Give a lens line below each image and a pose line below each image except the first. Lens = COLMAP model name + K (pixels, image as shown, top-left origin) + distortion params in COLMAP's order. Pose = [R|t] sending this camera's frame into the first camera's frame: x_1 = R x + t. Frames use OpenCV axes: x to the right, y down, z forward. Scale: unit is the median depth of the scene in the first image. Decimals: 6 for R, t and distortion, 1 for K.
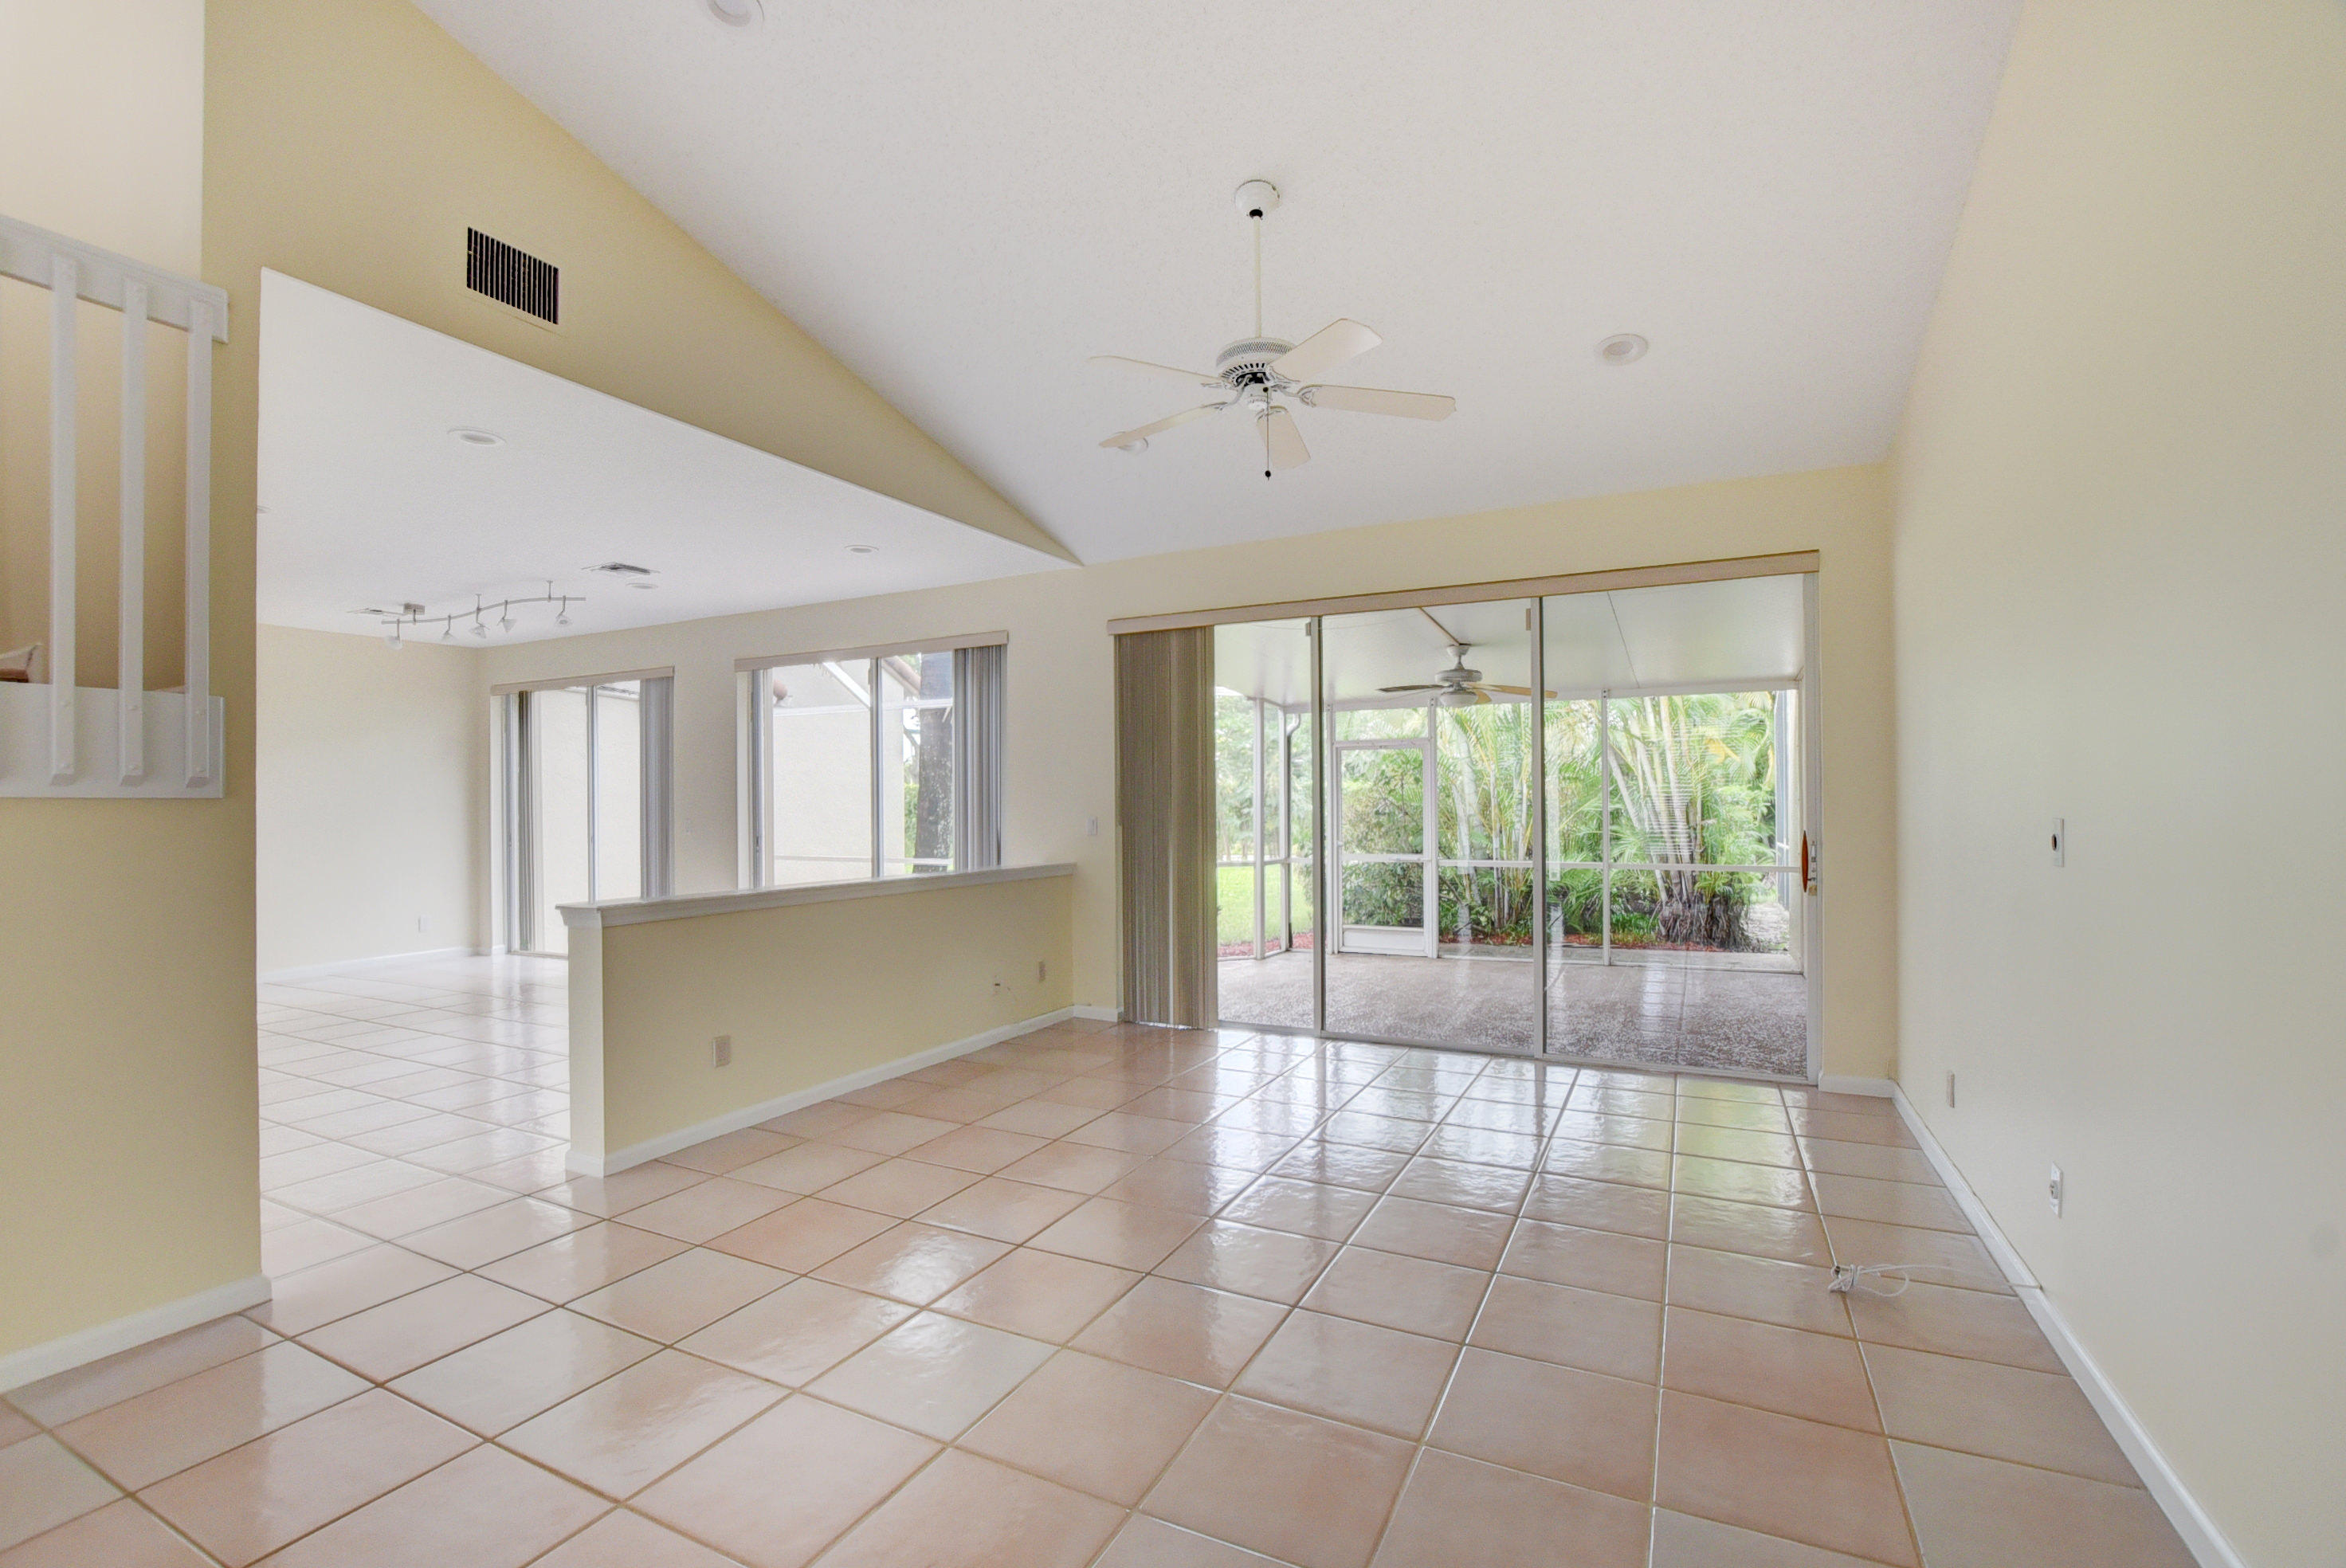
lens RADIAL K [[1034.0, 0, 1165.9], [0, 1034.0, 793.6], [0, 0, 1]] dist [-0.017874, 0.000394]
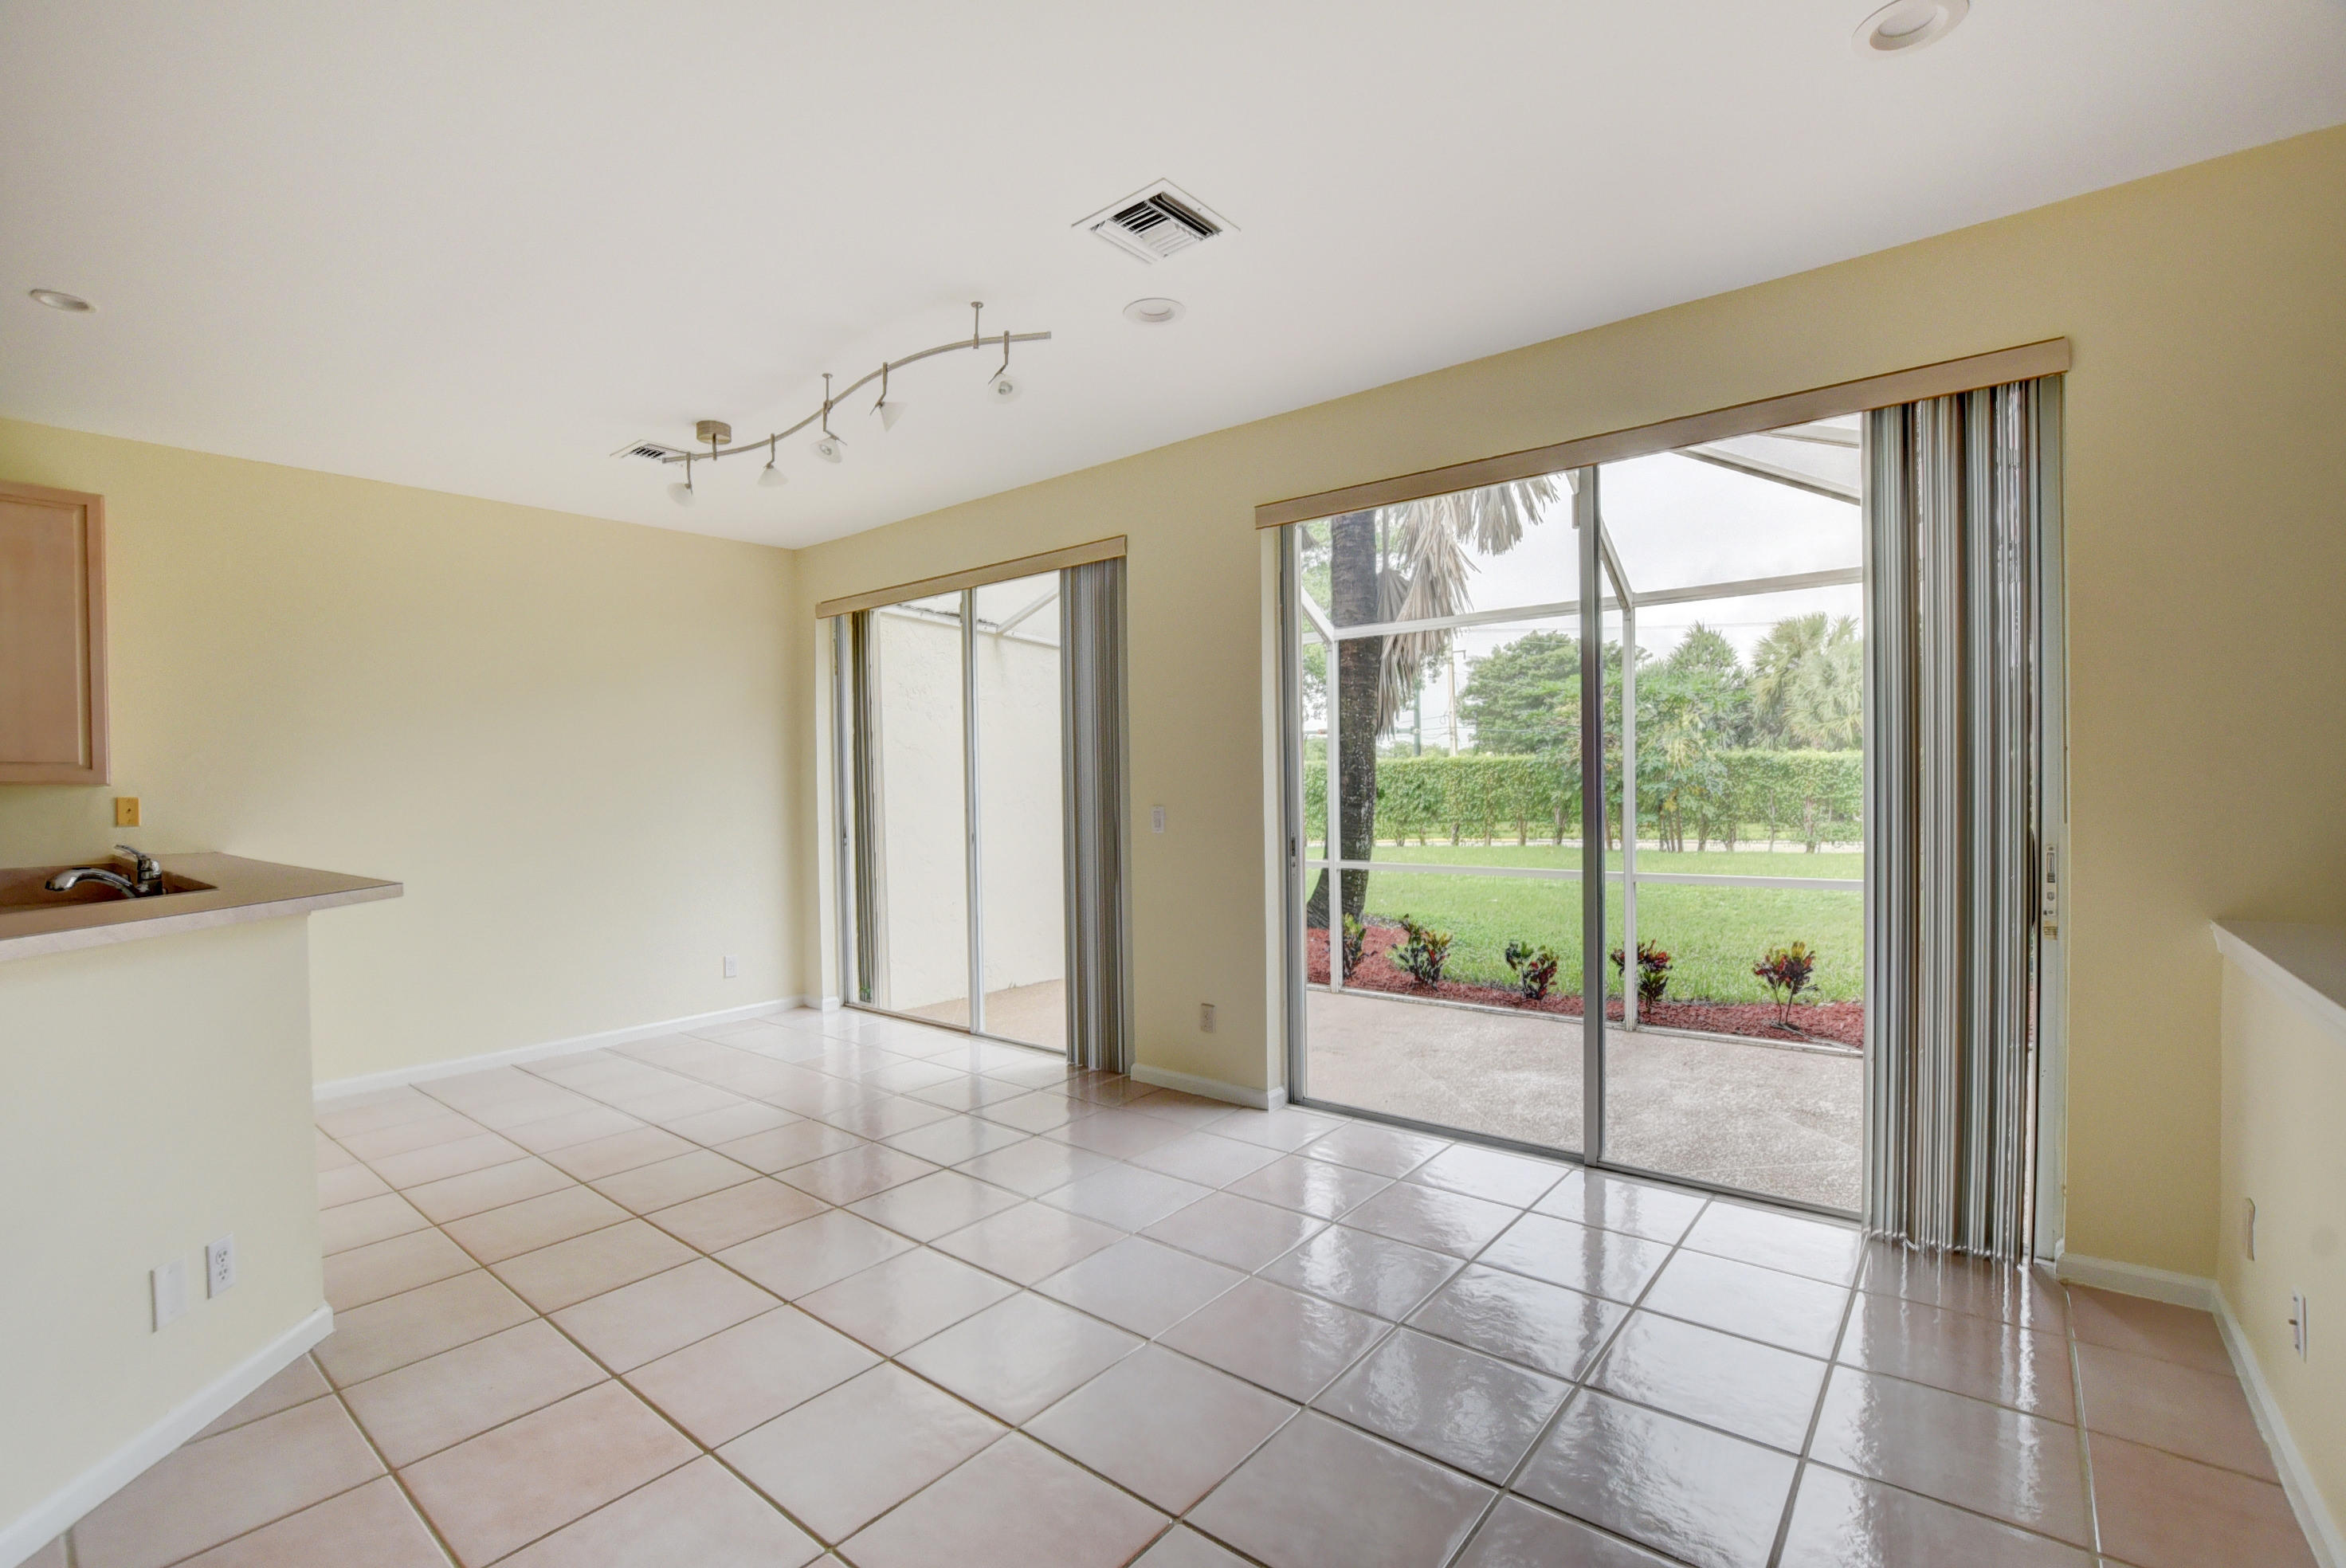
lens RADIAL K [[1034.0, 0, 1165.9], [0, 1034.0, 793.6], [0, 0, 1]] dist [-0.017874, 0.000394]
pose [[0.977600, -0.002146, -0.210461, -0.317579], [0.006345, 0.999794, 0.019278, 0.005552], [0.210376, -0.020182, 0.977412, 0.422265]]
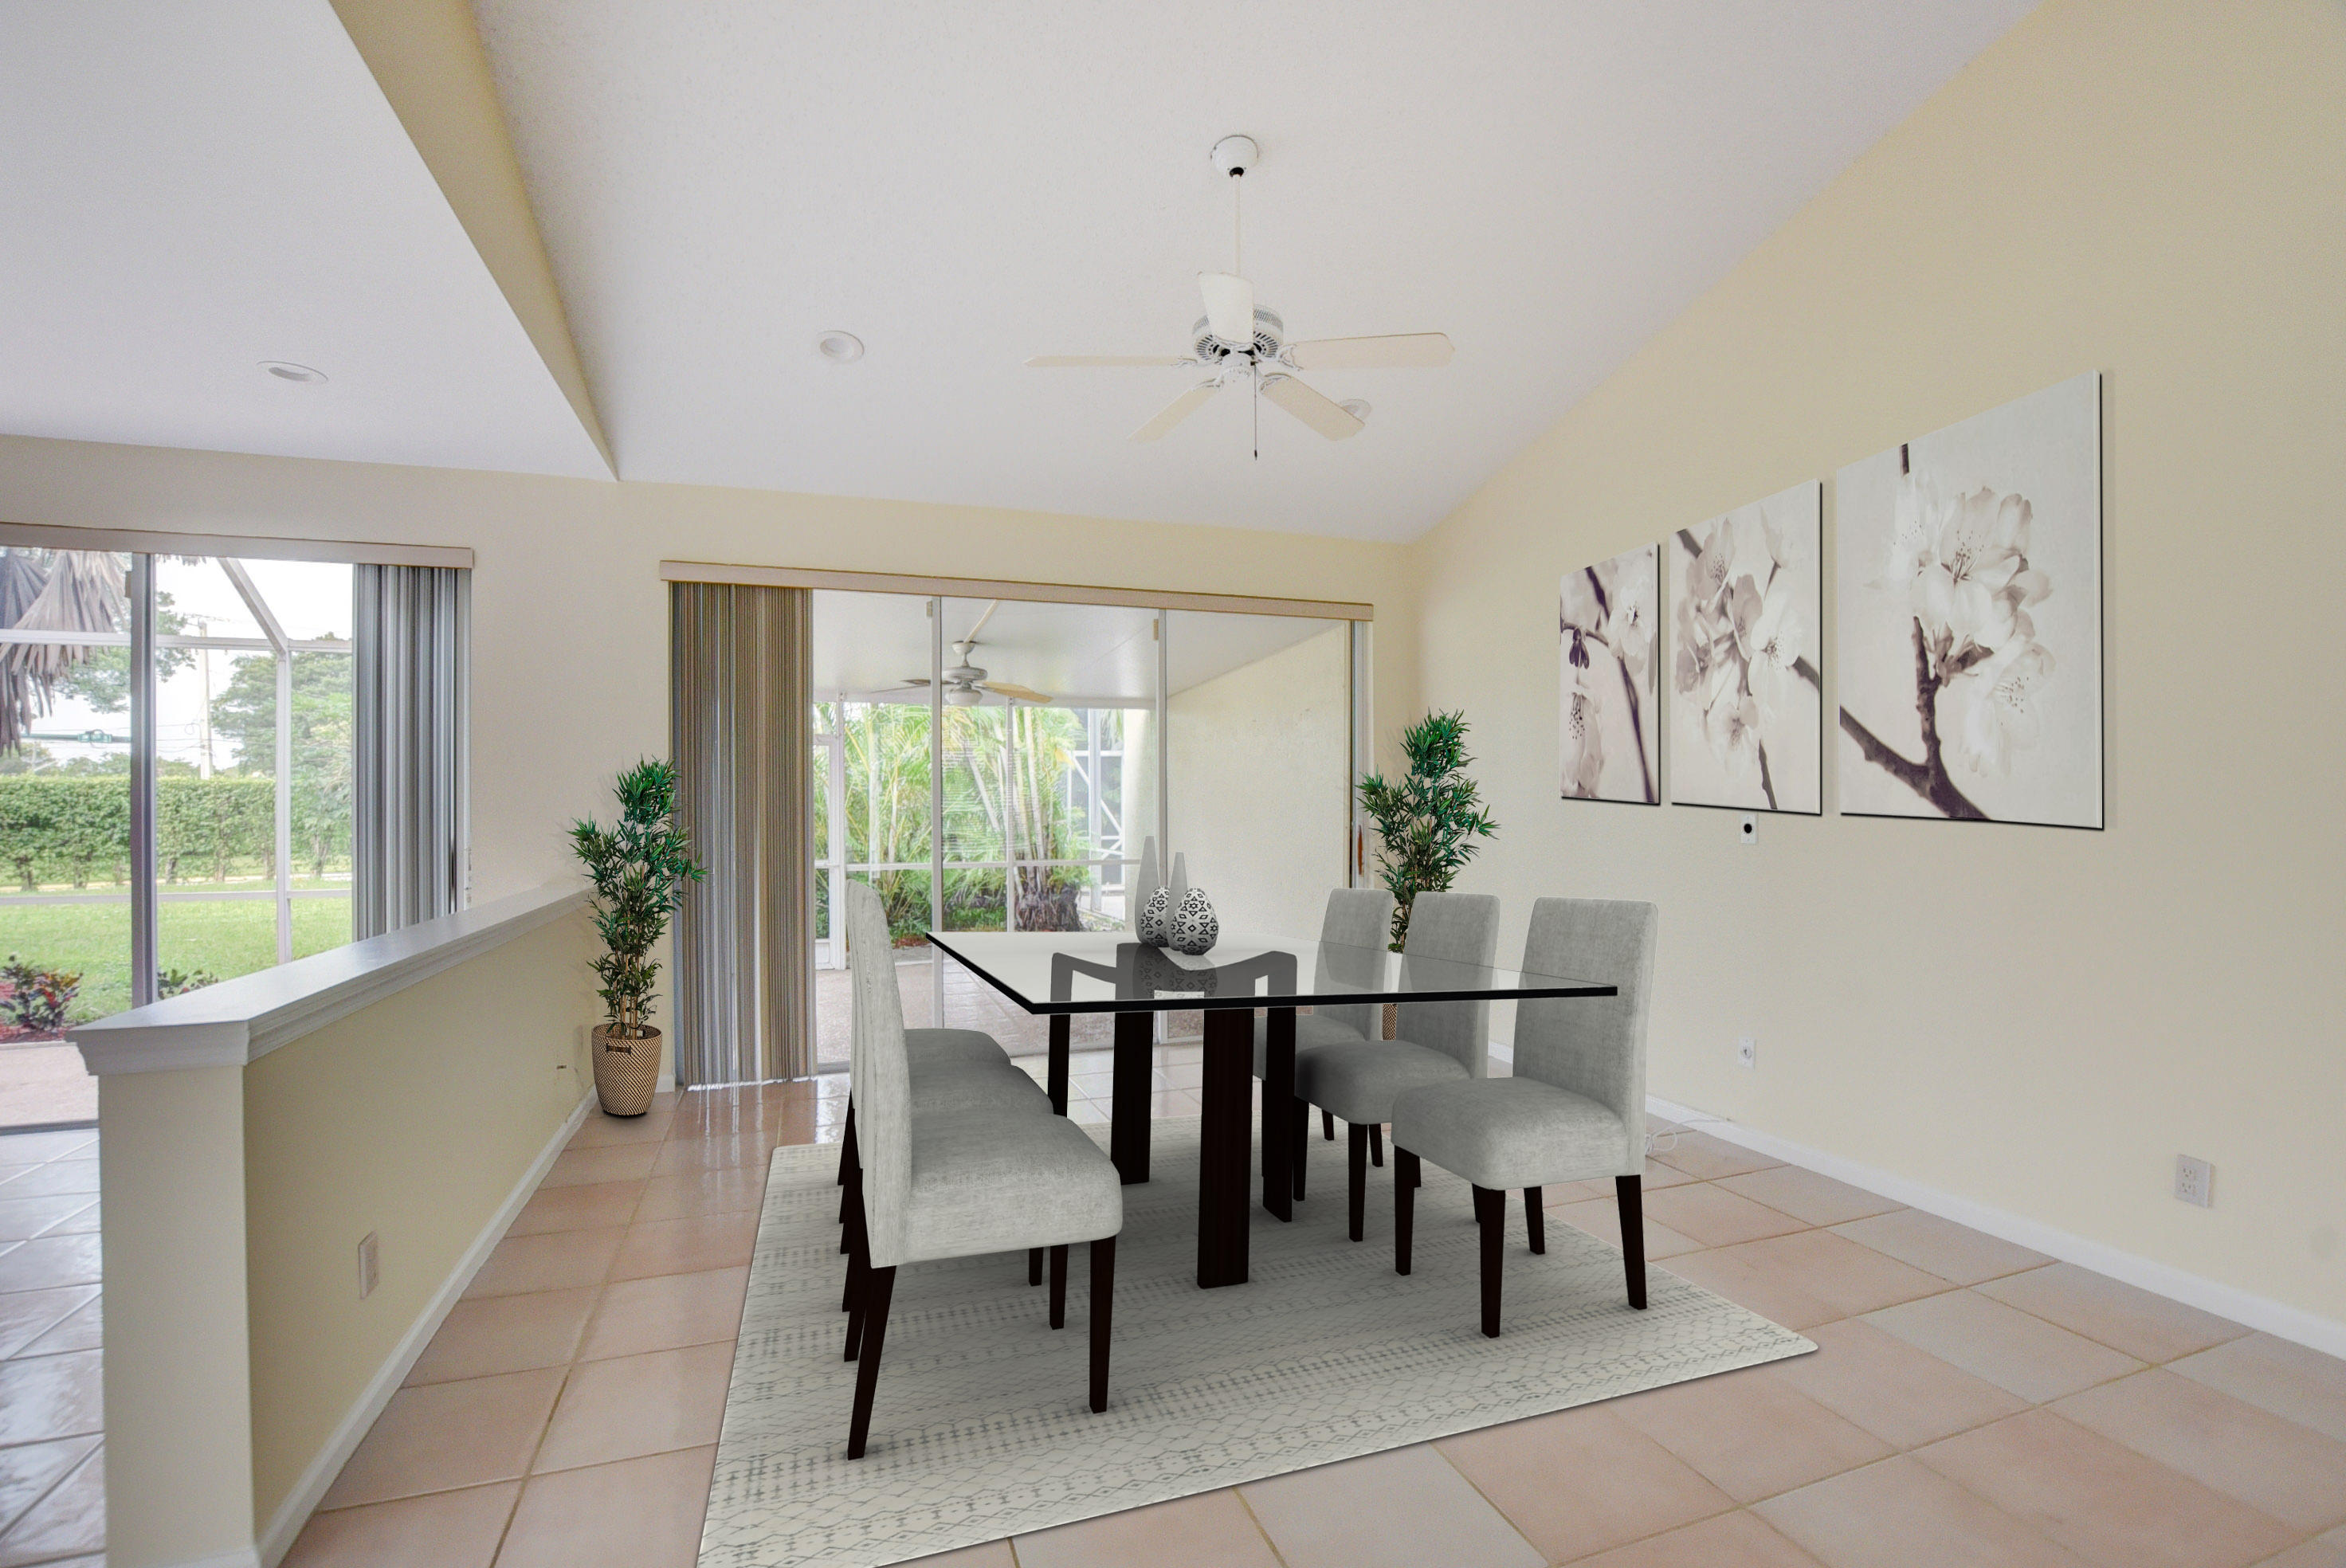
lens RADIAL K [[1034.0, 0, 1165.9], [0, 1034.0, 793.6], [0, 0, 1]] dist [-0.017874, 0.000394]
pose [[0.691928, 0.007352, 0.721929, -0.250785], [-0.004572, 0.999973, -0.005801, 0.003524], [-0.721952, 0.000713, 0.691943, 0.159432]]
